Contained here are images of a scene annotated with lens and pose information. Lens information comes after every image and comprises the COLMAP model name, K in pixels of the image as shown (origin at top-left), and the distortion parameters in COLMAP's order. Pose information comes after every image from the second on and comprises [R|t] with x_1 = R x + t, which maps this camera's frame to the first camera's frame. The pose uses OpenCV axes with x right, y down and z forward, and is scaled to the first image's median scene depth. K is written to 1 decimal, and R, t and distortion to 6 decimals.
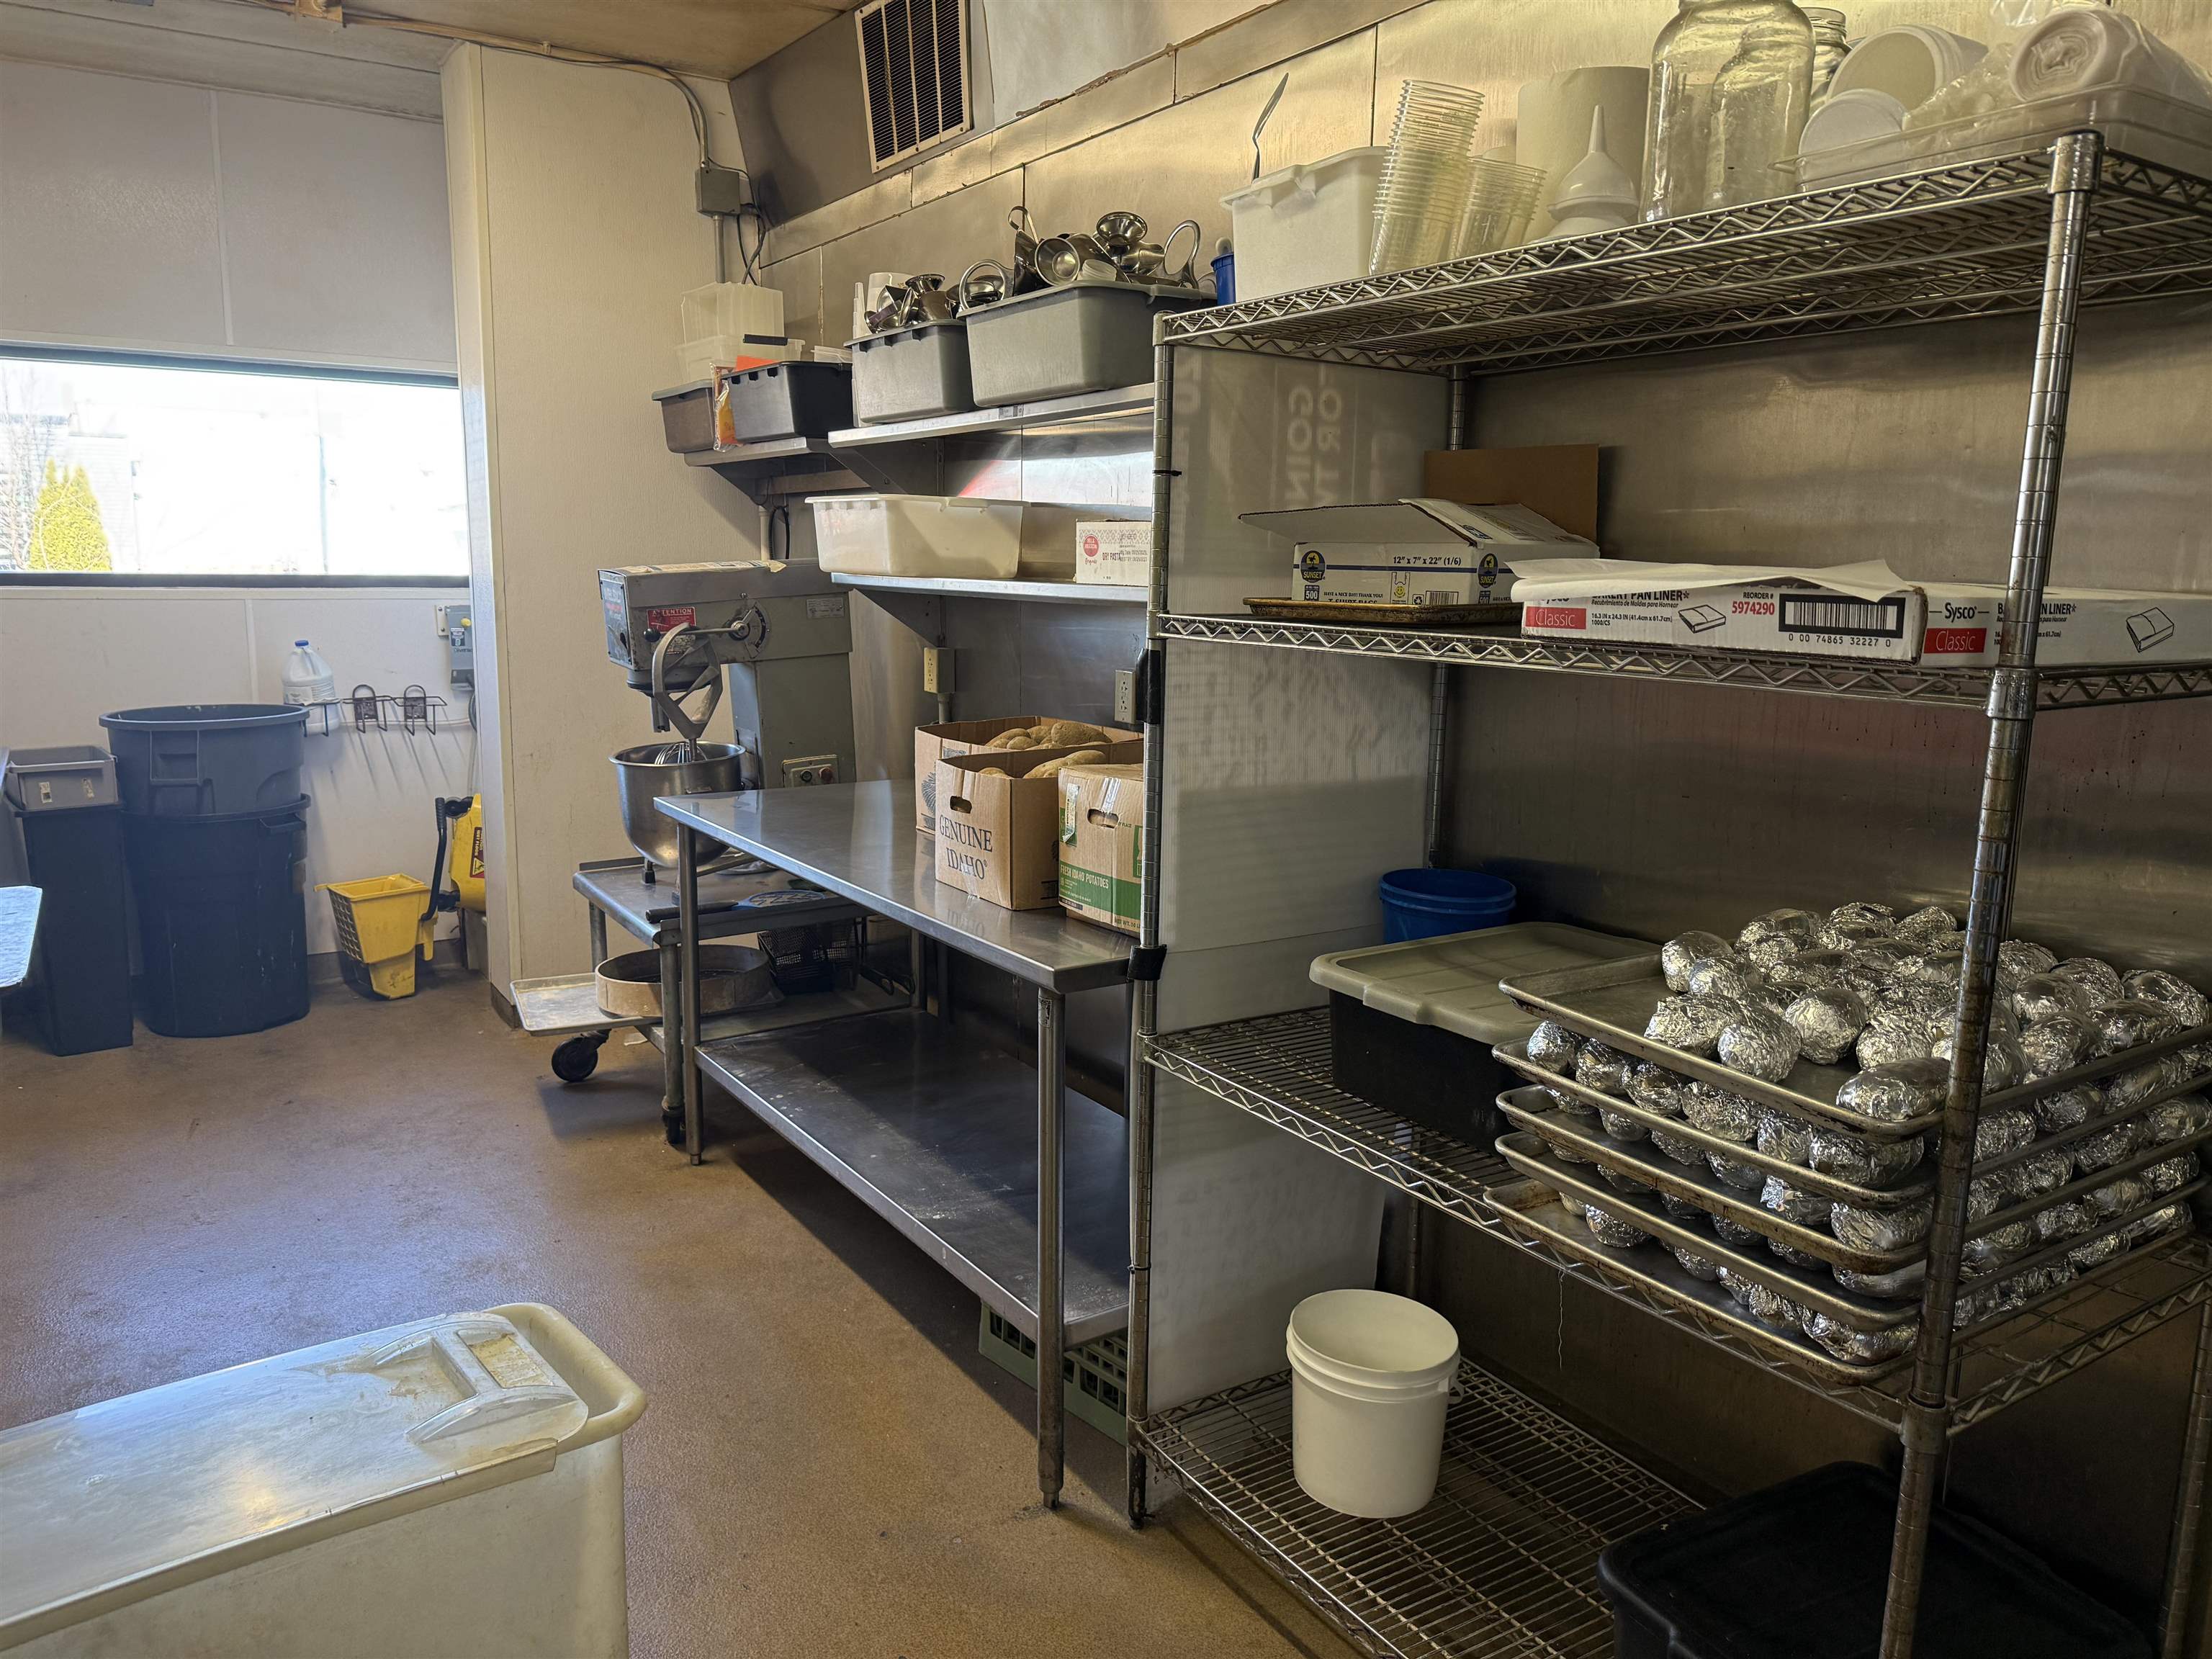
lens RADIAL K [[1570.1, 0, 1114.8], [0, 1570.1, 815.1], [0, 0, 1]] dist [0.041000, -0.062047]
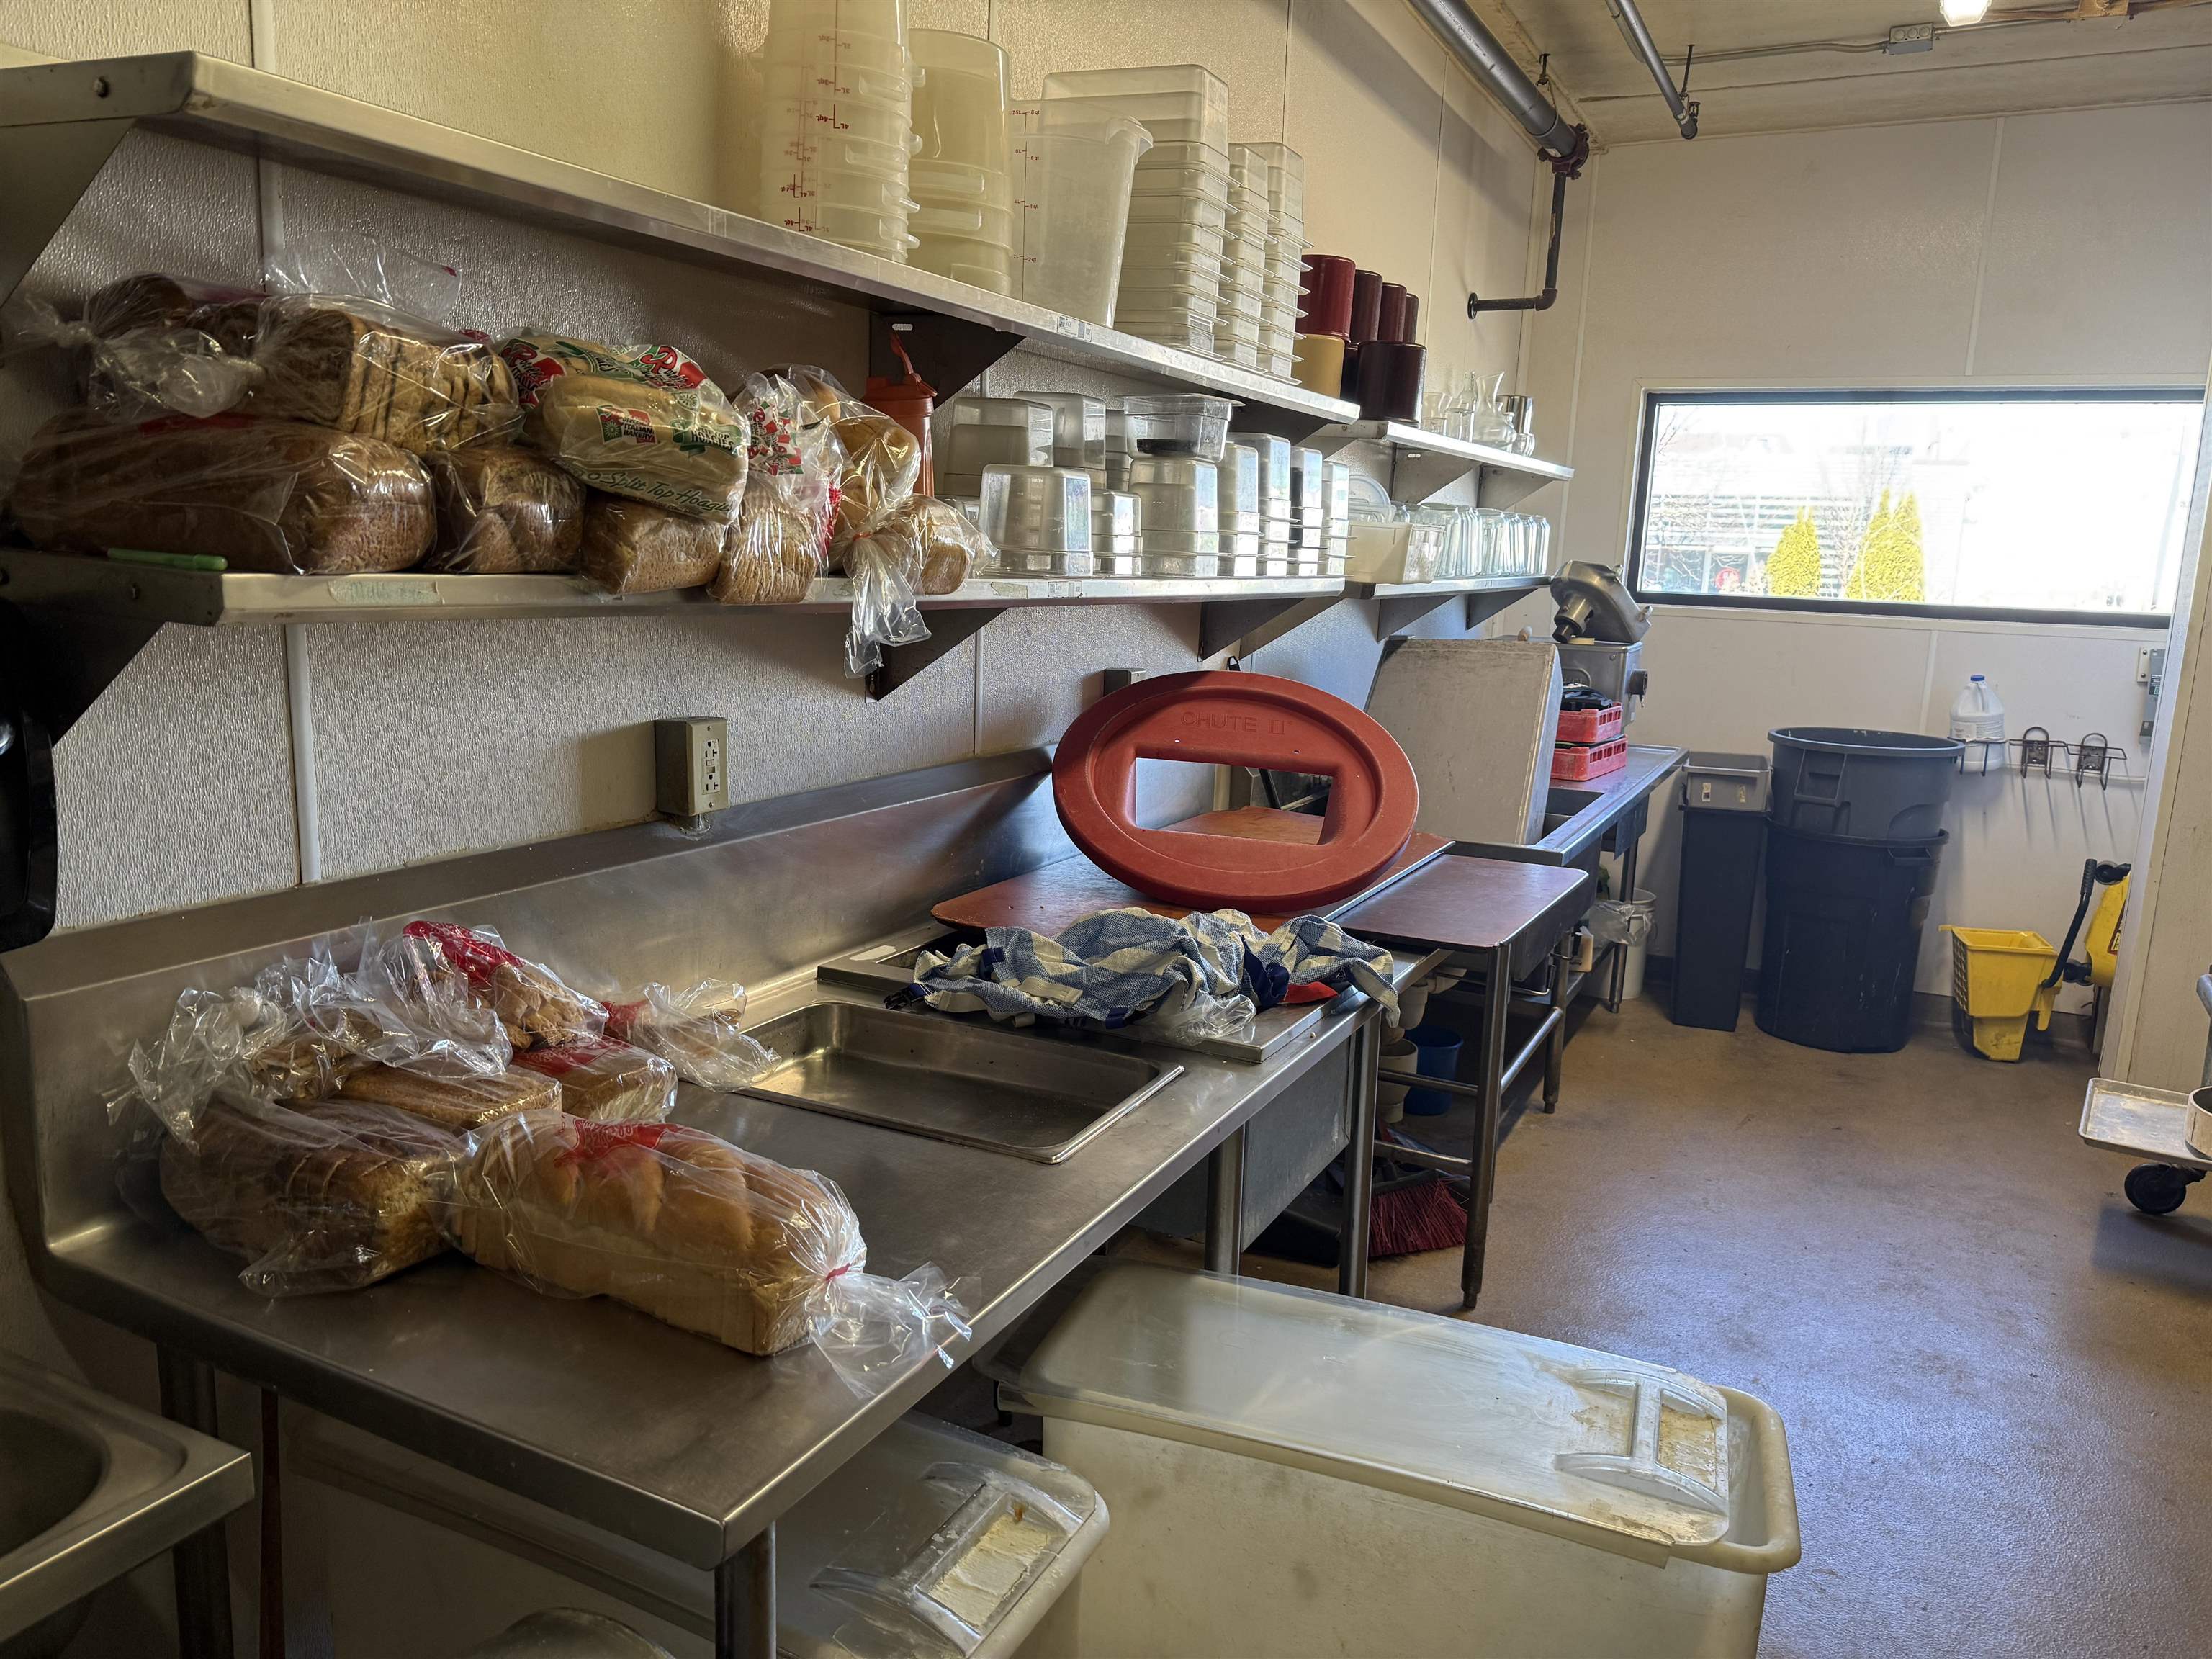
lens RADIAL K [[1570.1, 0, 1112.0], [0, 1570.1, 837.7], [0, 0, 1]] dist [0.041000, -0.062047]
pose [[0.486751, 0.164962, -0.857823, 0.075471], [-0.164236, 0.981777, 0.095607, -0.018064], [0.857963, 0.094349, 0.504974, 0.063874]]
